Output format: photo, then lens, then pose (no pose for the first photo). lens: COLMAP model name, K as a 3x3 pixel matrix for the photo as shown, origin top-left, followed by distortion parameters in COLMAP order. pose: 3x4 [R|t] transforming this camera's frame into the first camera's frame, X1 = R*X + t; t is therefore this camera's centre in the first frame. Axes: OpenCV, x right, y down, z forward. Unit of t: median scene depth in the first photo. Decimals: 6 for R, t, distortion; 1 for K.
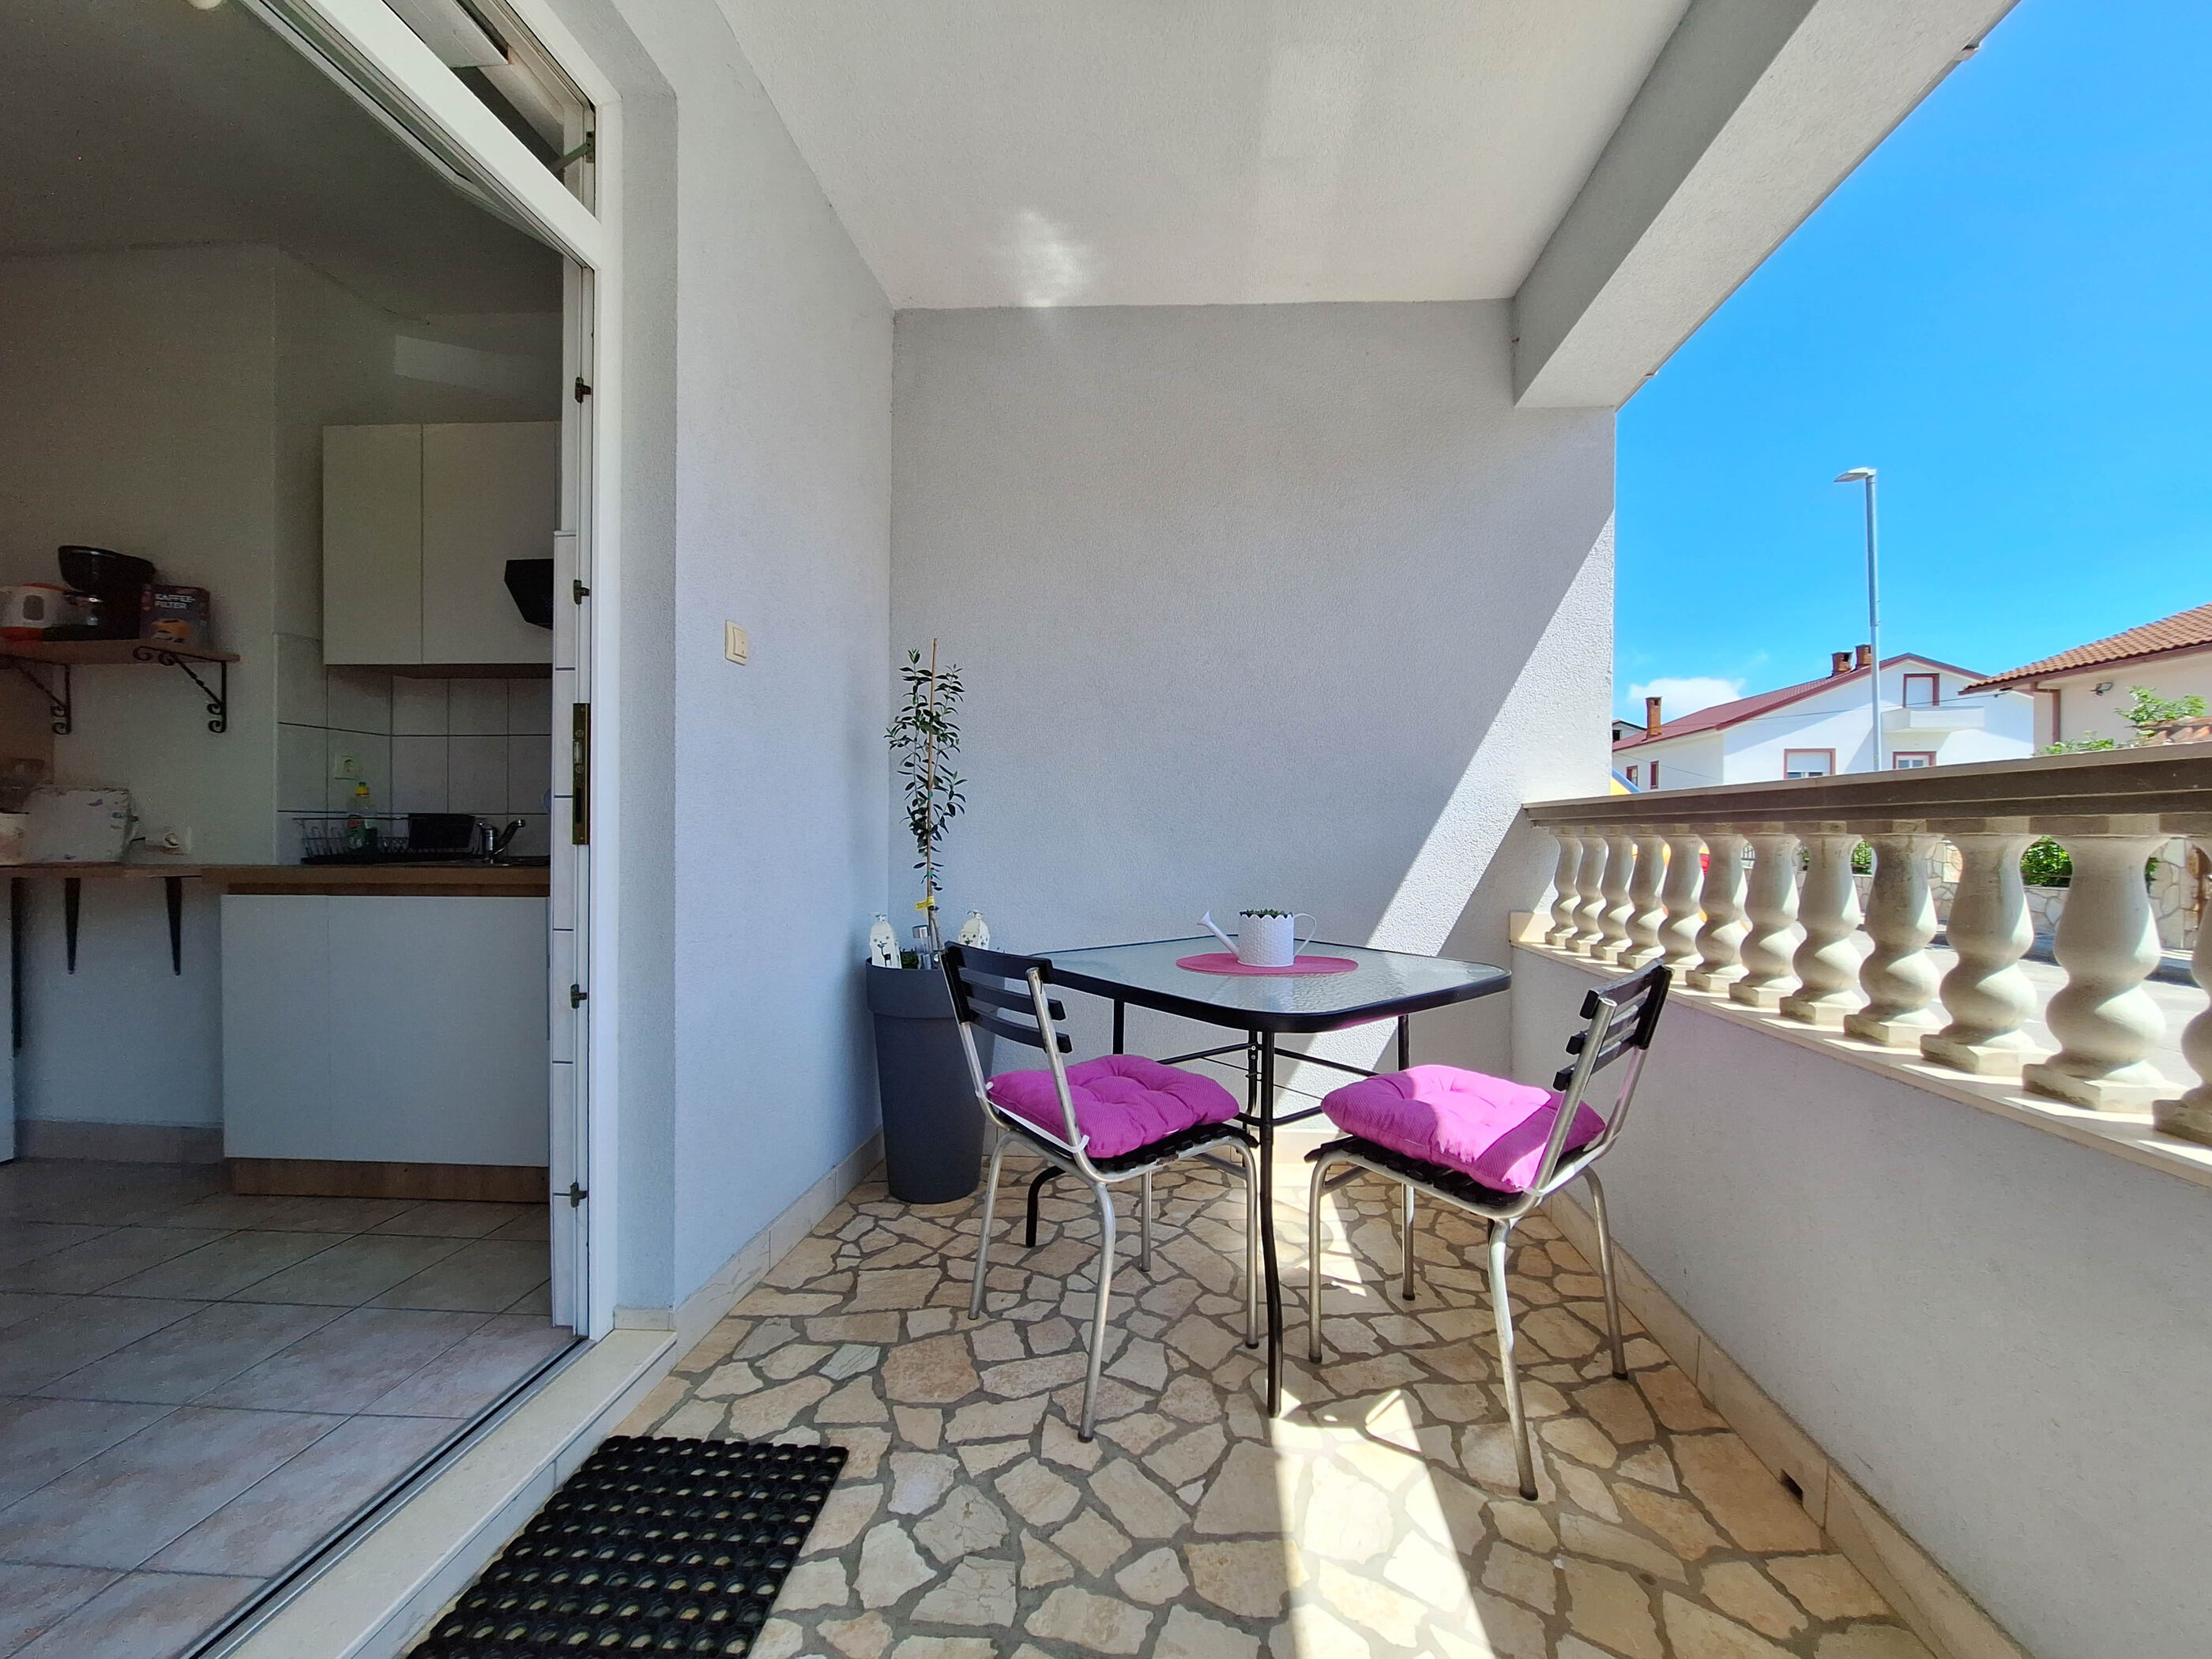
lens RADIAL K [[879.5, 0, 1127.6], [0, 879.5, 839.8], [0, 0, 1]] dist [-0.001897, -0.000115]
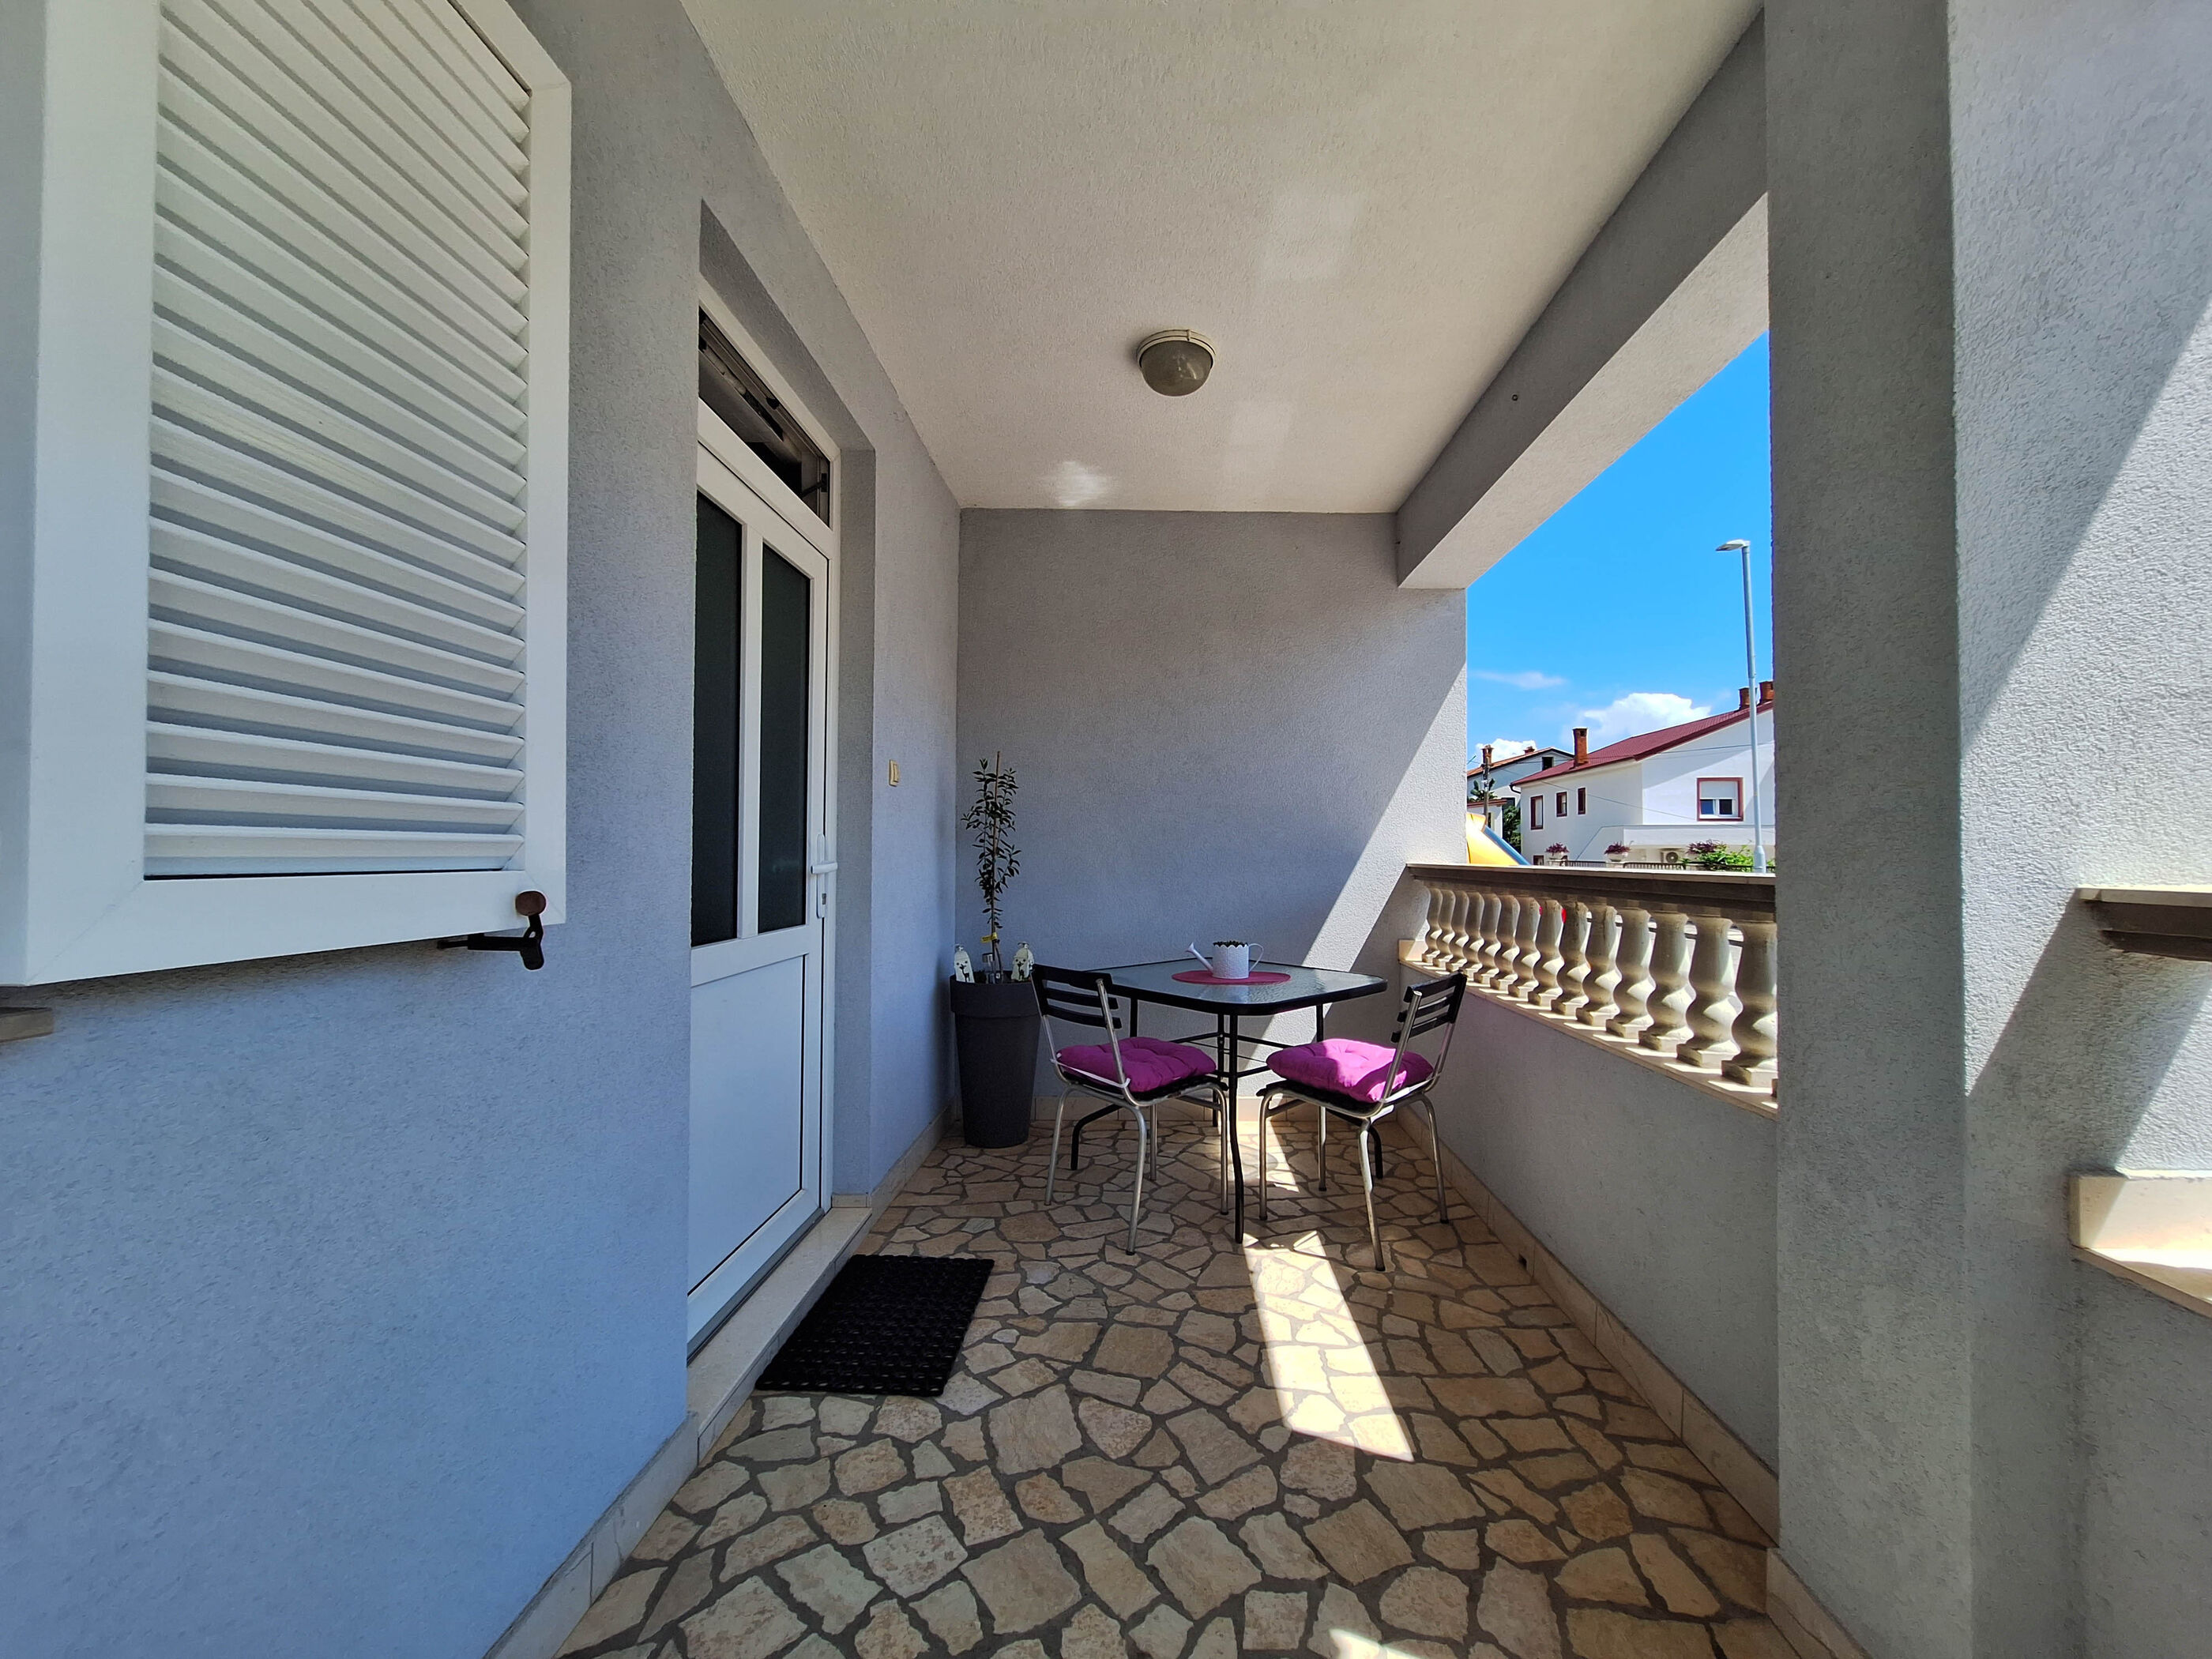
lens RADIAL K [[882.2, 0, 1125.7], [0, 882.2, 837.0], [0, 0, 1]] dist [-0.010258, 0.004839]
pose [[0.998695, -0.001647, 0.051050, -0.115933], [0.002956, 0.999668, -0.025583, -0.071827], [-0.050991, 0.025701, 0.998368, -0.596212]]
